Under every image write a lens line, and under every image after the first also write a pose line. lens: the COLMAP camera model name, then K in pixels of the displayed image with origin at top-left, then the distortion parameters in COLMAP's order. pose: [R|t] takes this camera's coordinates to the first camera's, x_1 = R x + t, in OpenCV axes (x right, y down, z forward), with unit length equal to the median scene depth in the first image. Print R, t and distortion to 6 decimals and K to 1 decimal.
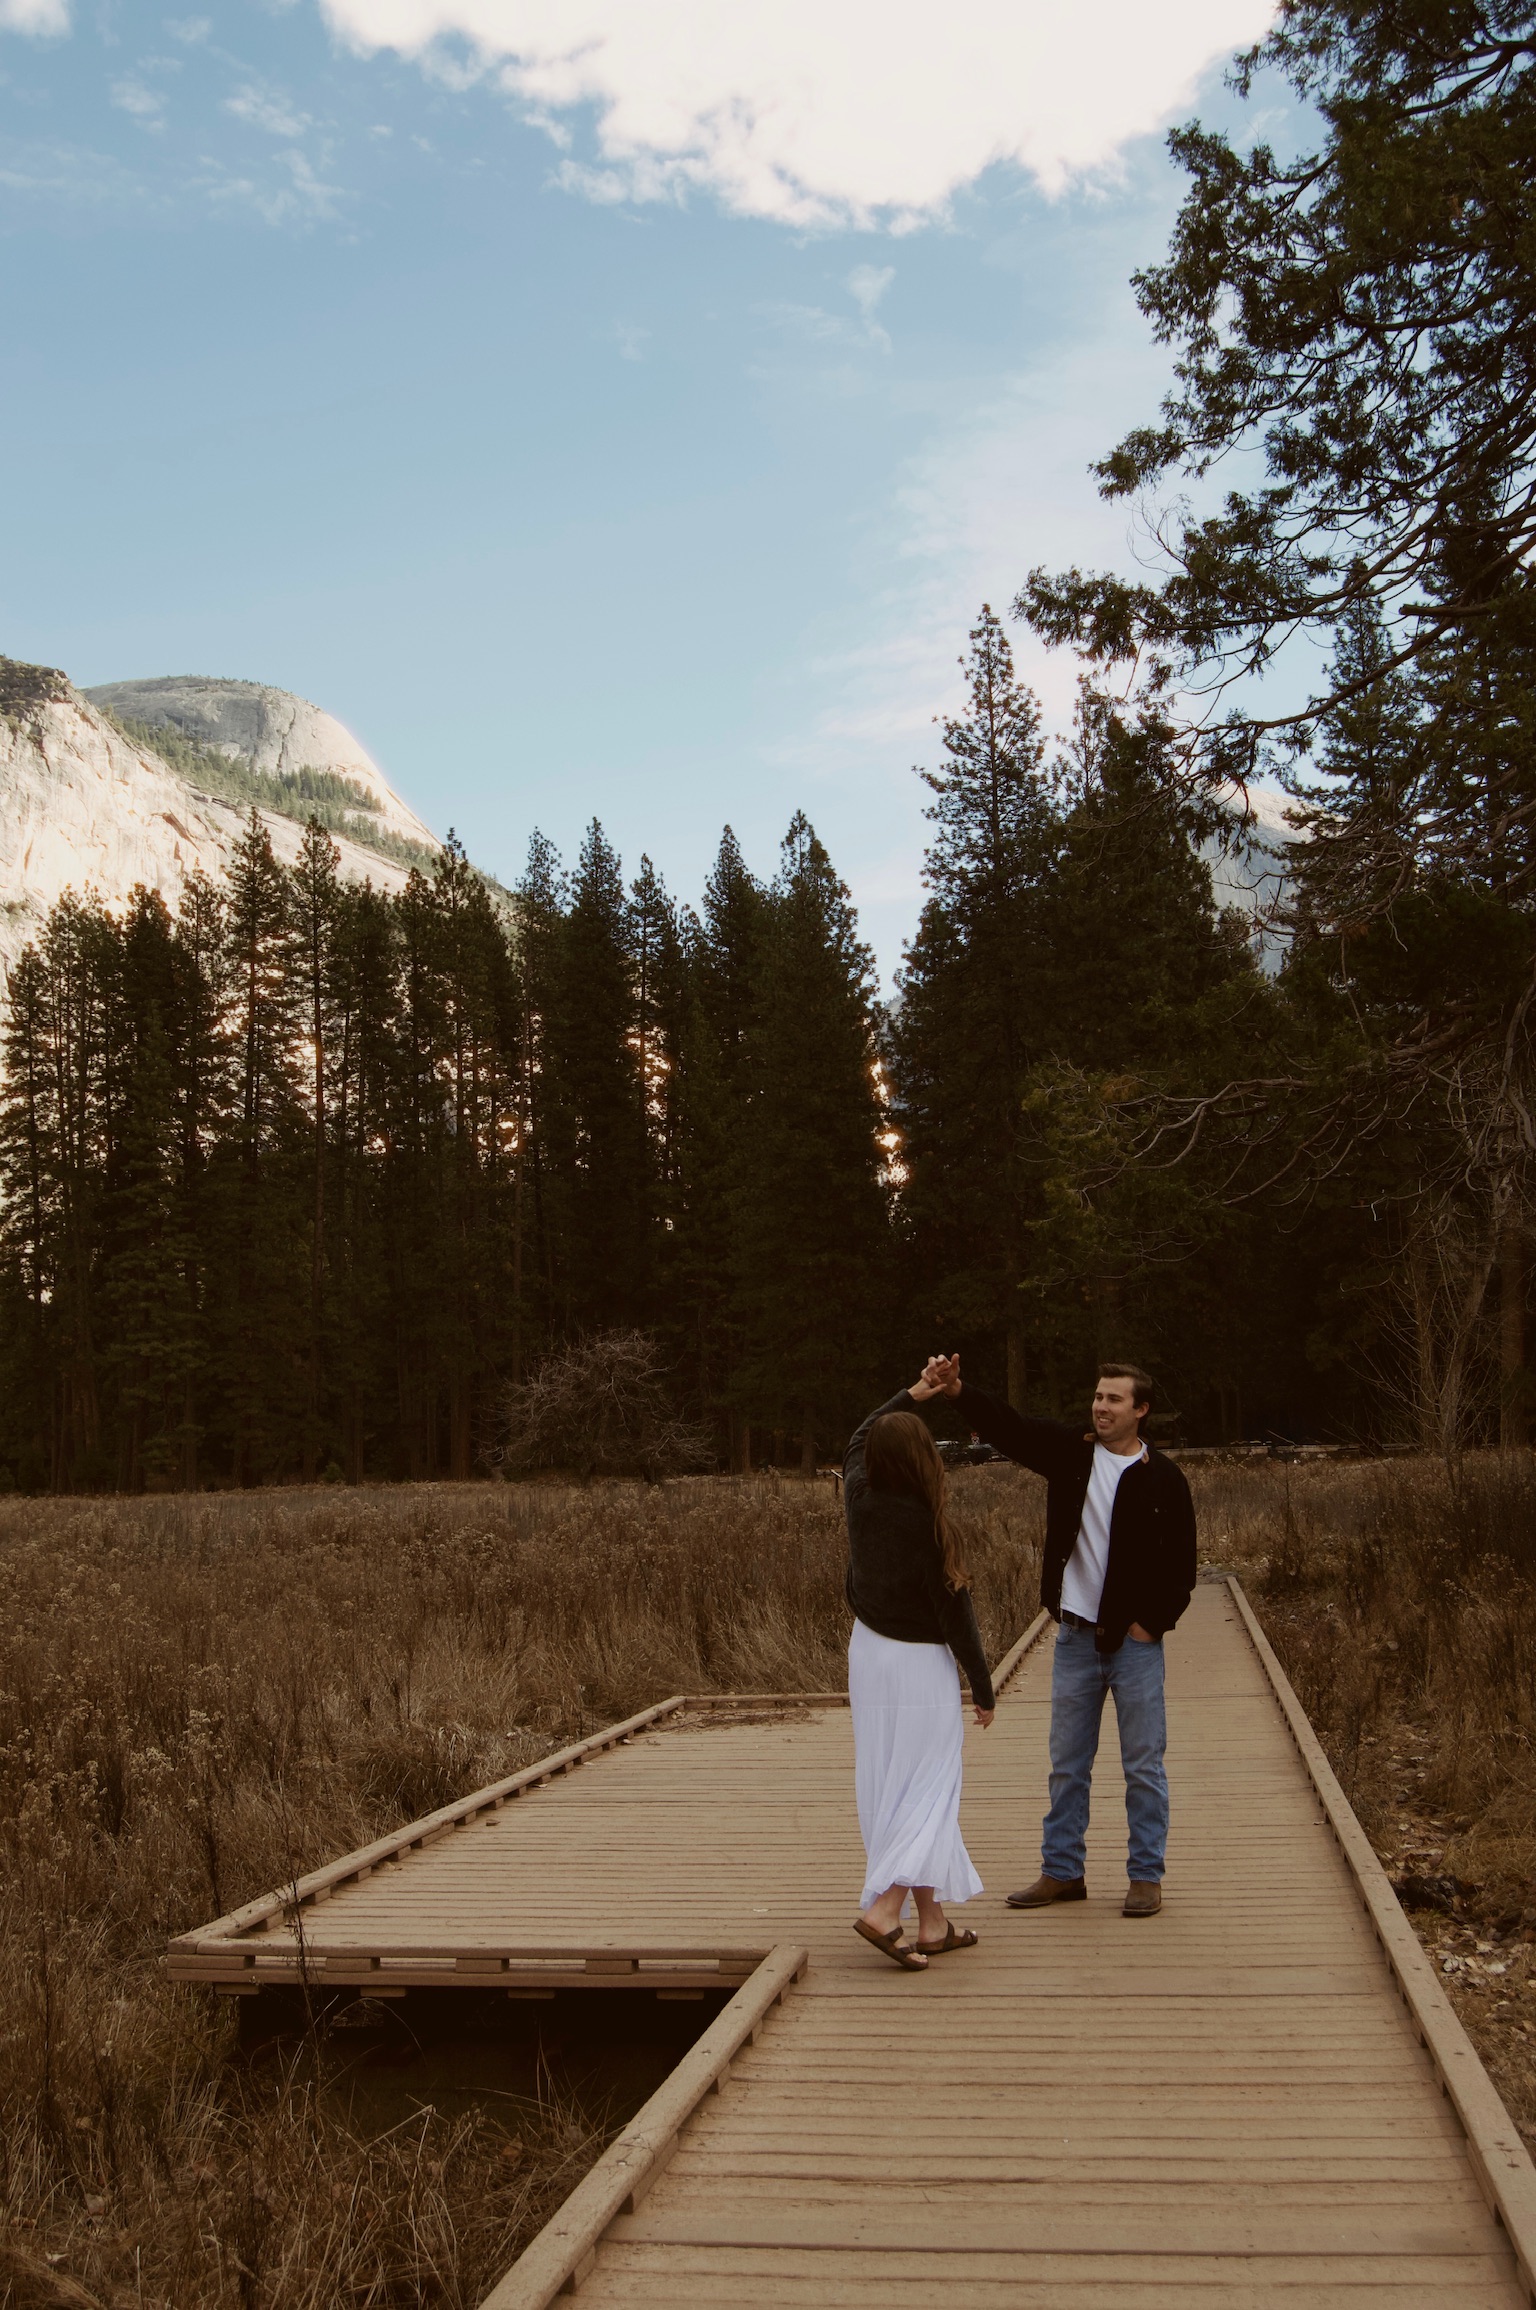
lens RADIAL K [[2069.3, 0, 768.0], [0, 2069.3, 1155.0], [0, 0, 1]] dist [0.001482, 0.000055]
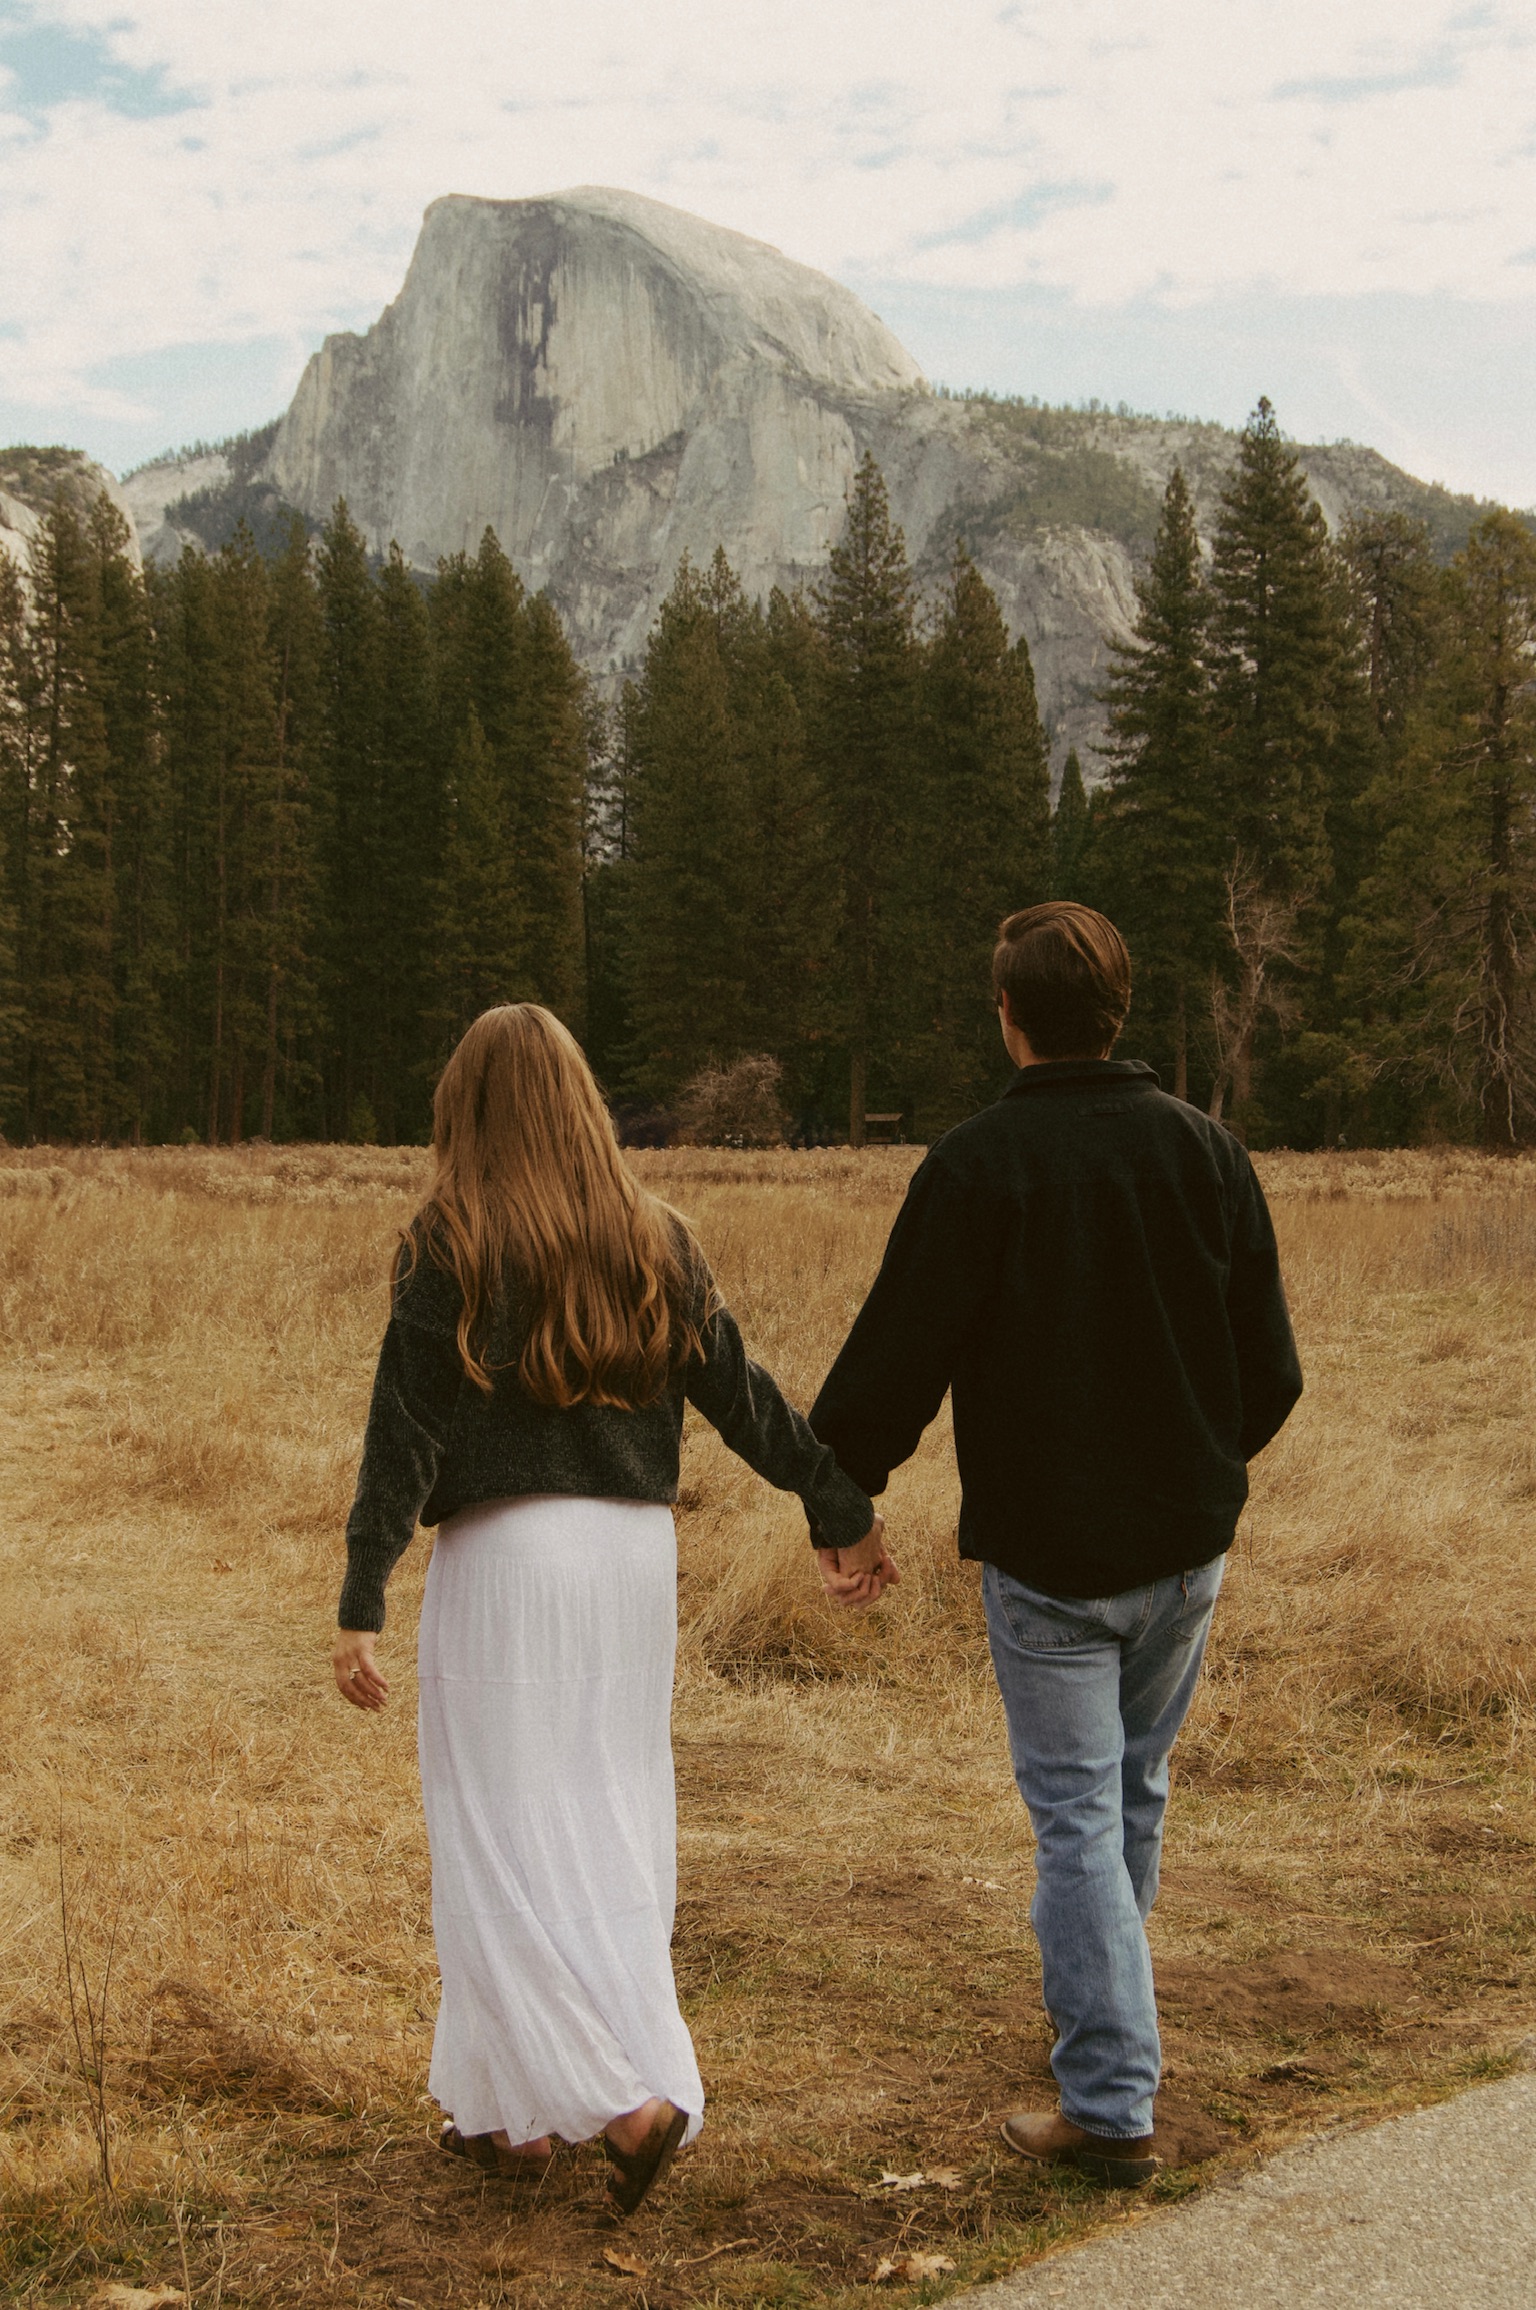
lens RADIAL K [[2069.3, 0, 768.0], [0, 2069.3, 1155.0], [0, 0, 1]] dist [0.001482, 0.000055]
pose [[0.985595, 0.031683, 0.166127, -0.142655], [-0.056688, 0.987359, 0.148016, -0.033131], [-0.159338, -0.155301, 0.974932, -0.248401]]
